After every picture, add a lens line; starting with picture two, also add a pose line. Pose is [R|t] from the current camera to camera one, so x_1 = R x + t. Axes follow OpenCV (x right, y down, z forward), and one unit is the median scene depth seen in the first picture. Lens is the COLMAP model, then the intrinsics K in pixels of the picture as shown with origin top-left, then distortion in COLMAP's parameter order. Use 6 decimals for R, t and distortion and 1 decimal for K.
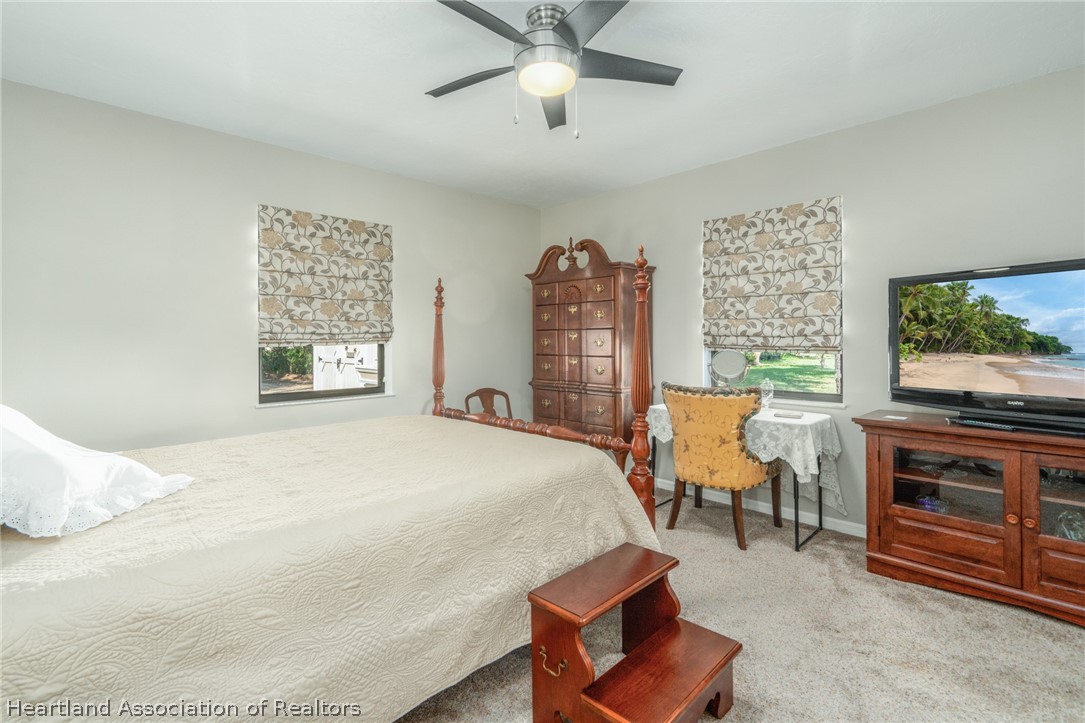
lens RADIAL K [[502.6, 0, 543.2], [0, 502.6, 338.5], [0, 0, 1]] dist [-0.008610, 0.000365]
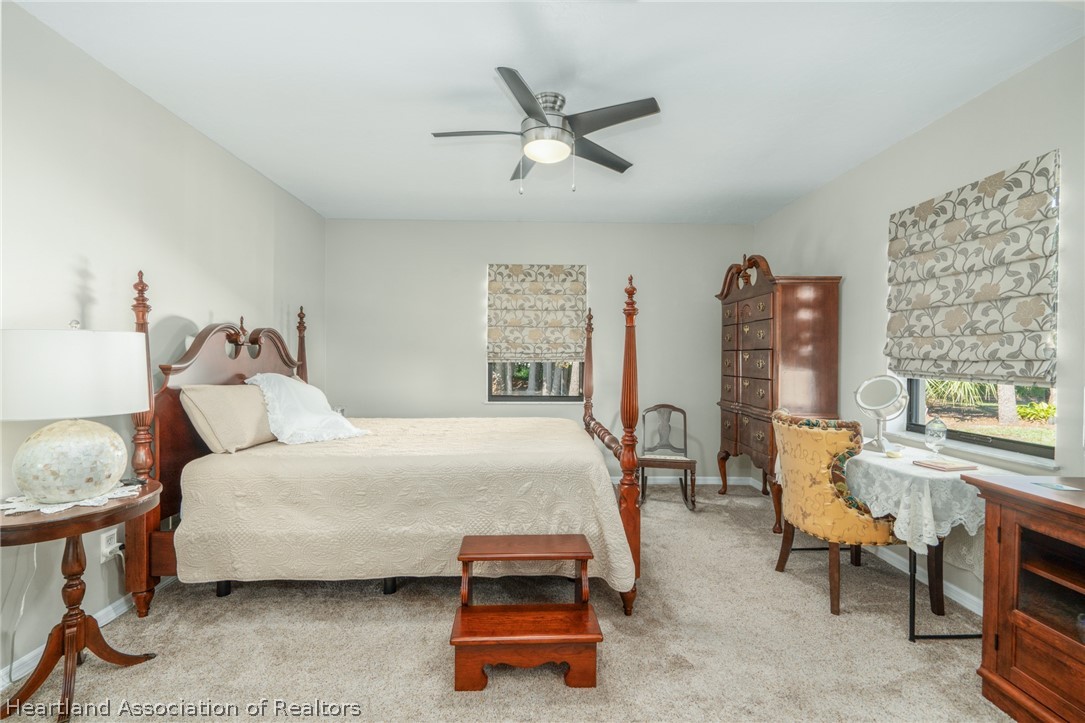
lens RADIAL K [[492.6, 0, 538.3], [0, 492.6, 361.0], [0, 0, 1]] dist [-0.000985, 0.000775]
pose [[0.733535, 0.015412, -0.679477, 0.492377], [-0.008780, 0.999874, 0.013200, -0.007092], [0.679595, -0.003717, 0.733578, 0.049293]]
